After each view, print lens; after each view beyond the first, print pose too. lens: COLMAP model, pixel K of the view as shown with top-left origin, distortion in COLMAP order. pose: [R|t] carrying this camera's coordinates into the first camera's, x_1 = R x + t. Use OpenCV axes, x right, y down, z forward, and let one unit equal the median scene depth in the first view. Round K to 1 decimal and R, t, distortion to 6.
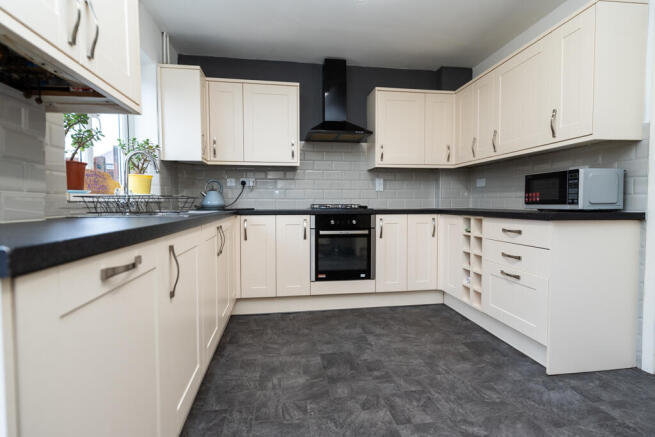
lens RADIAL K [[322.2, 0, 328.2], [0, 322.2, 215.4], [0, 0, 1]] dist [0.001843, -0.000209]
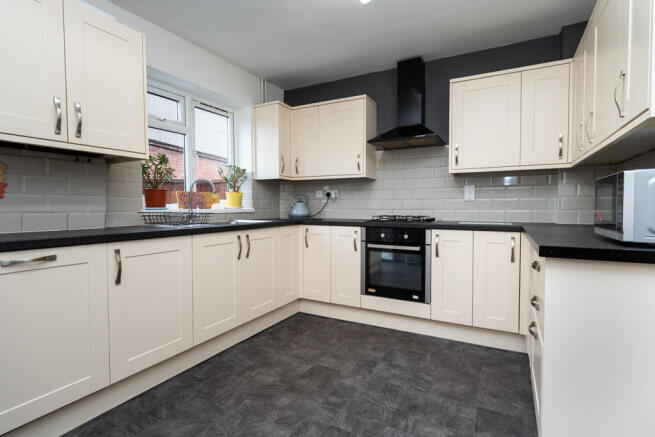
lens RADIAL K [[322.2, 0, 328.2], [0, 322.2, 215.4], [0, 0, 1]] dist [0.001843, -0.000209]
pose [[0.800138, 0.019543, -0.599498, 0.461502], [-0.025300, 0.999679, -0.001179, -0.033406], [0.599282, 0.016111, 0.800376, 0.145261]]
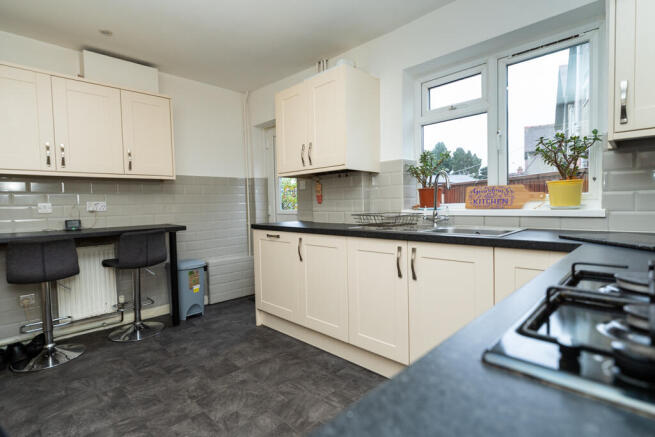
lens RADIAL K [[322.2, 0, 328.2], [0, 322.2, 215.4], [0, 0, 1]] dist [0.001843, -0.000209]
pose [[-0.801109, 0.042900, -0.596978, 0.267152], [0.001051, 0.997527, 0.070275, -0.084332], [0.598517, 0.055671, -0.799173, 1.112064]]
